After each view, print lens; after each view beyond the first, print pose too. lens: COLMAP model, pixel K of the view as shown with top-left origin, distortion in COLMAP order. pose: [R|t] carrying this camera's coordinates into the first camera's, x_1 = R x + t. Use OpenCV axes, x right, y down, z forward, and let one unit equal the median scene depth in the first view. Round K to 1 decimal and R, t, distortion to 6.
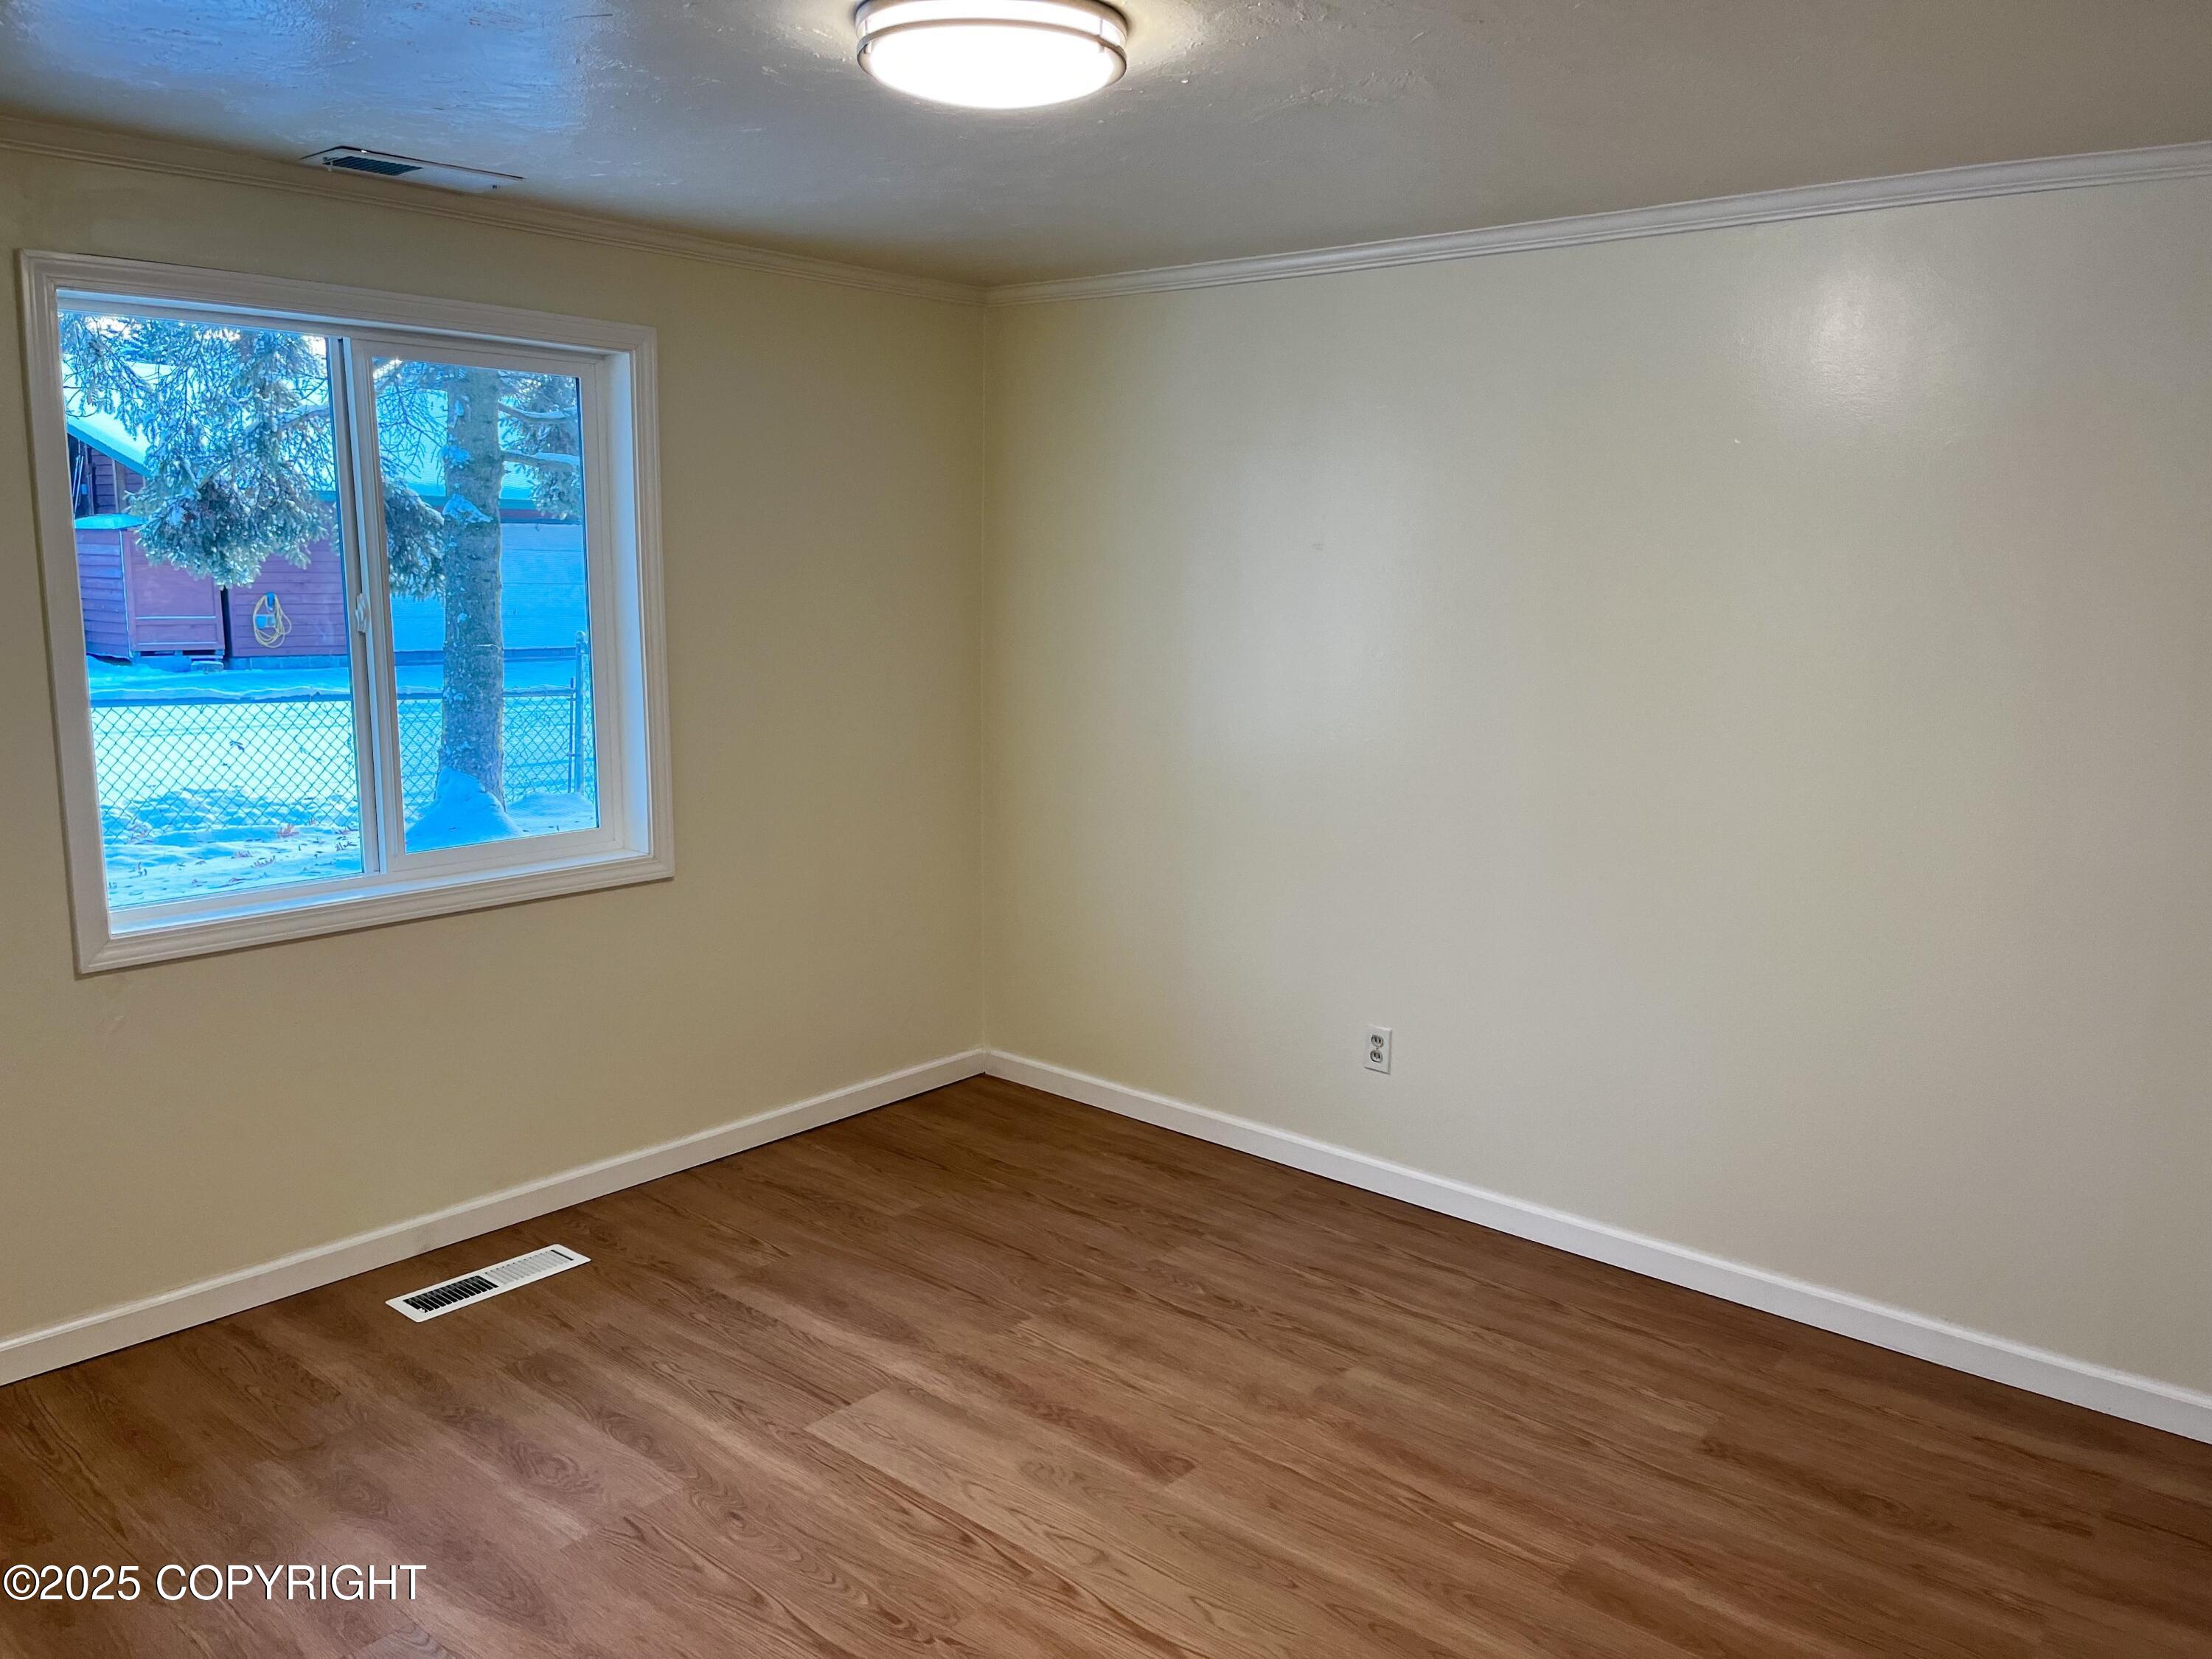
lens RADIAL K [[1686.3, 0, 1098.9], [0, 1686.3, 830.3], [0, 0, 1]] dist [0.042994, -0.024769]
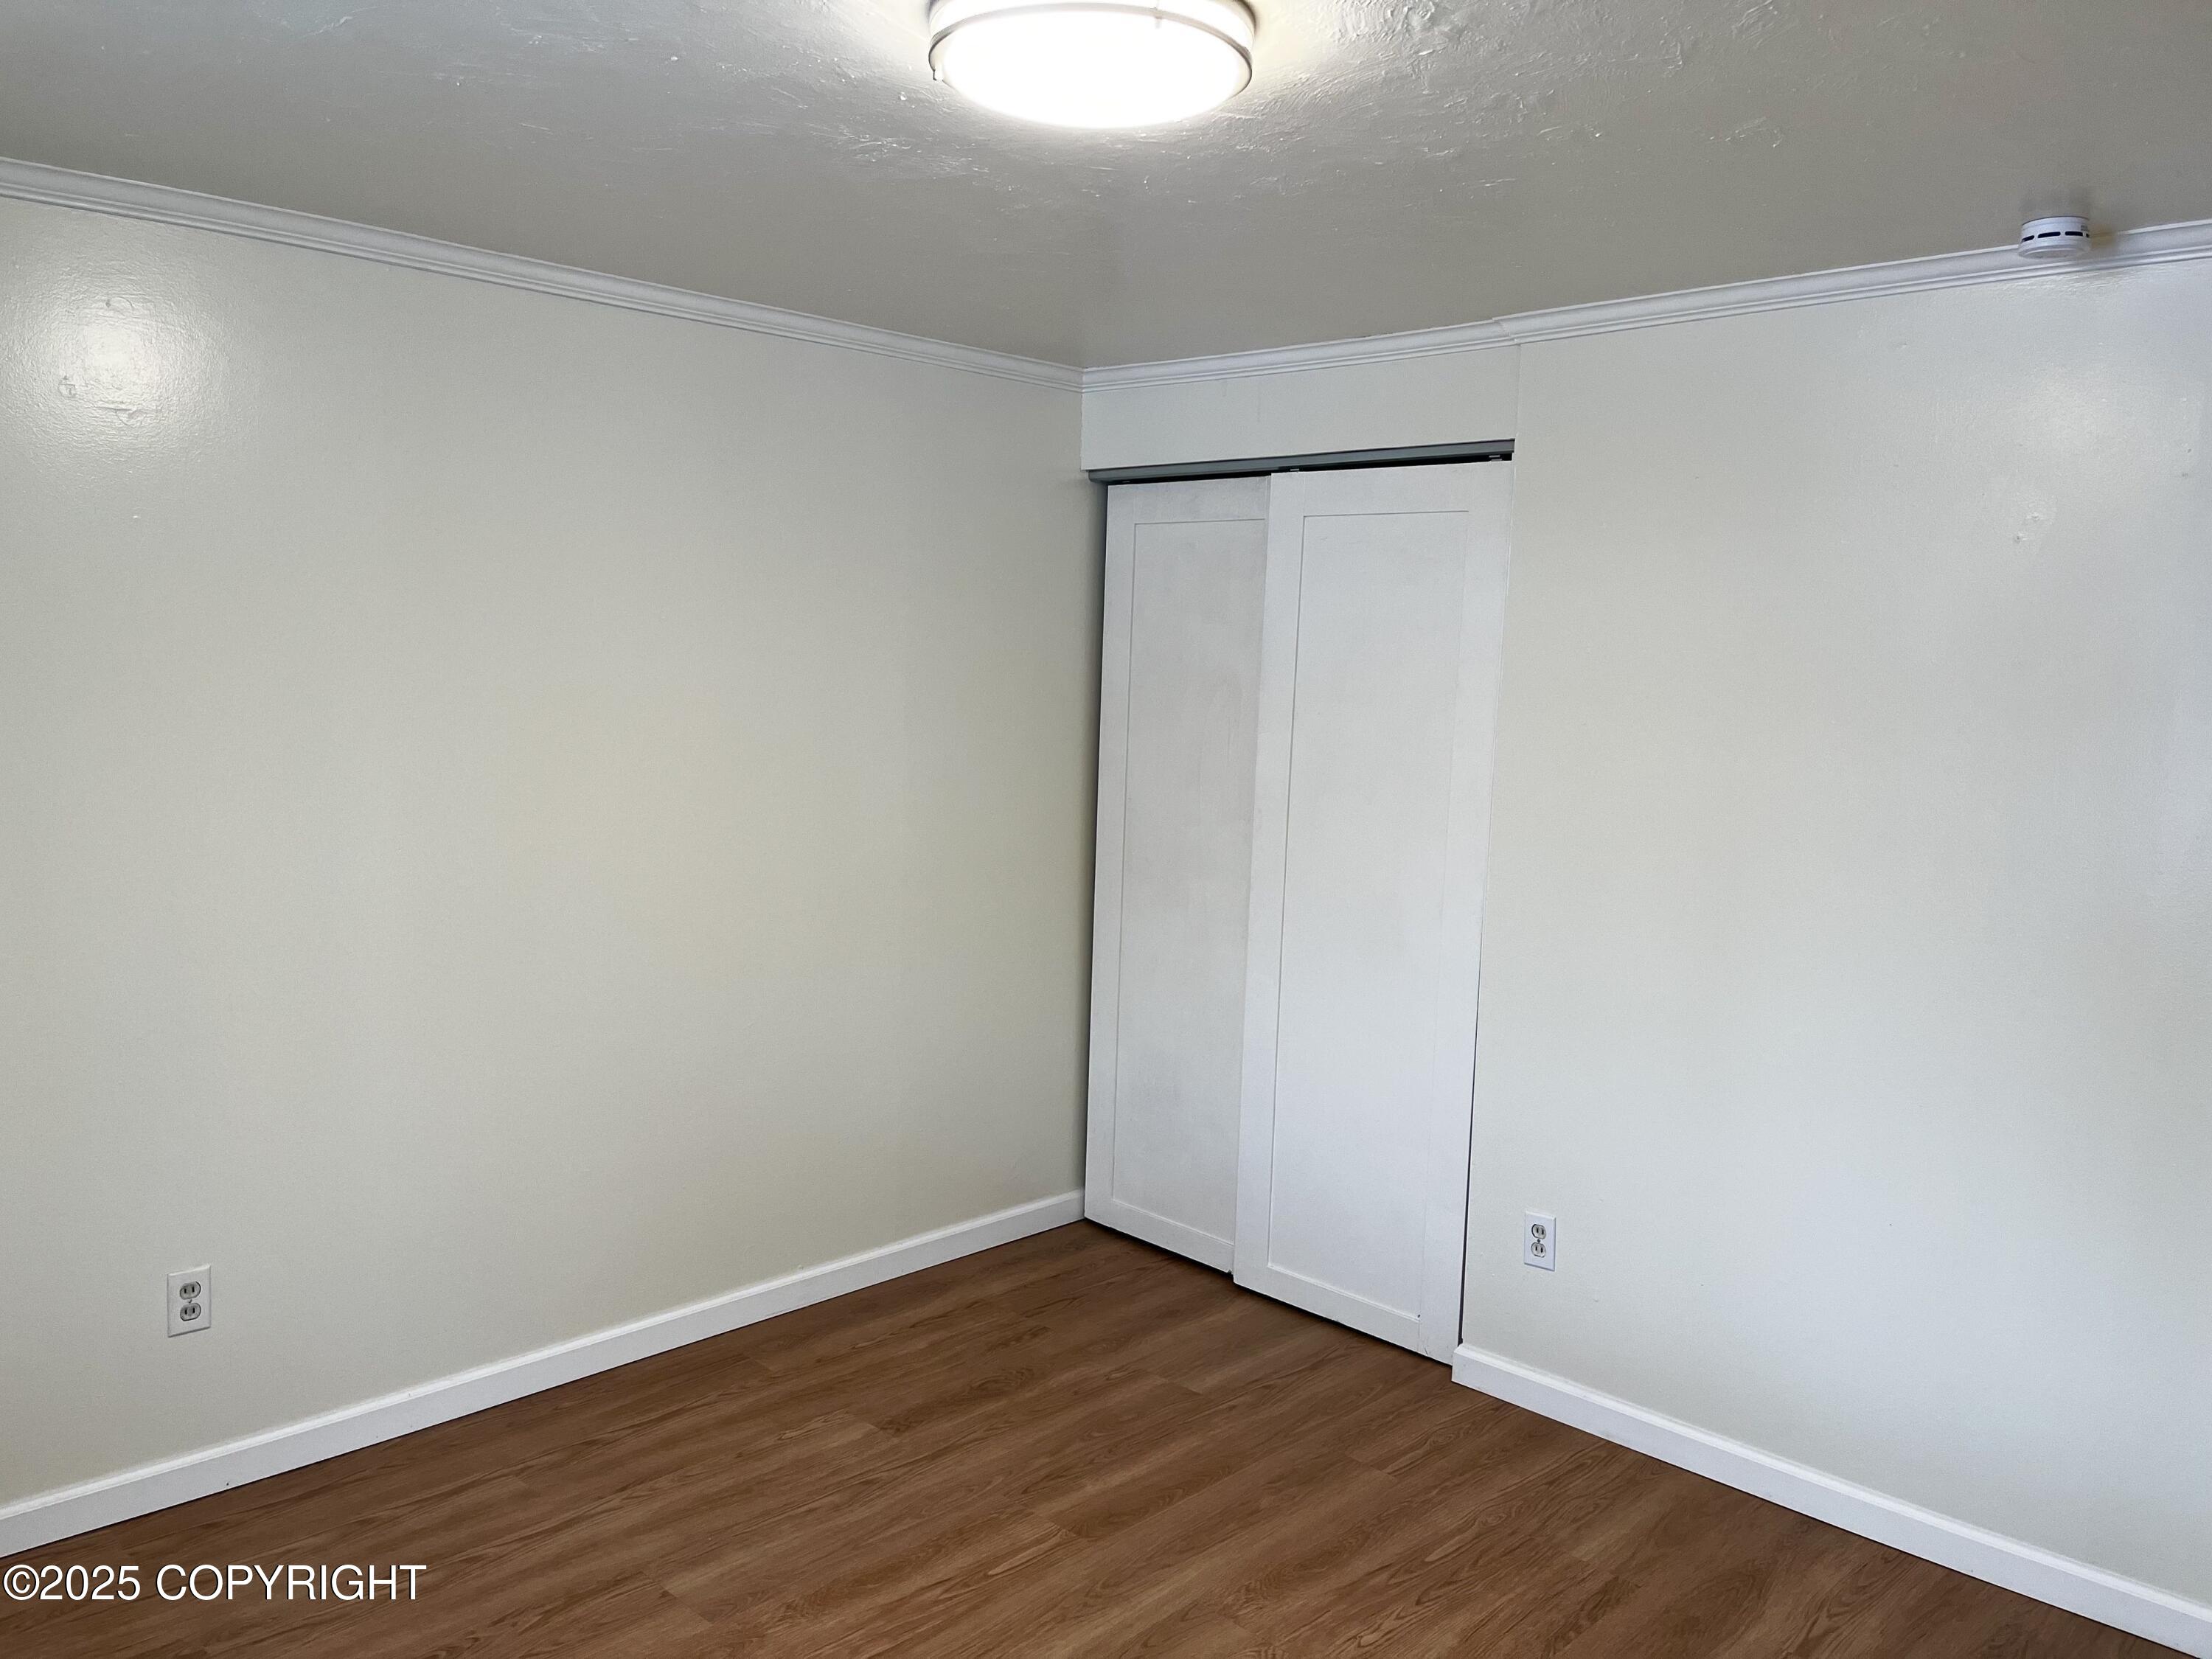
lens RADIAL K [[1686.3, 0, 1105.2], [0, 1686.3, 833.5], [0, 0, 1]] dist [0.042994, -0.024769]
pose [[0.052066, -0.121217, 0.991260, -0.681836], [0.133457, 0.984547, 0.113387, -0.129381], [-0.989686, 0.126387, 0.067439, 0.723837]]
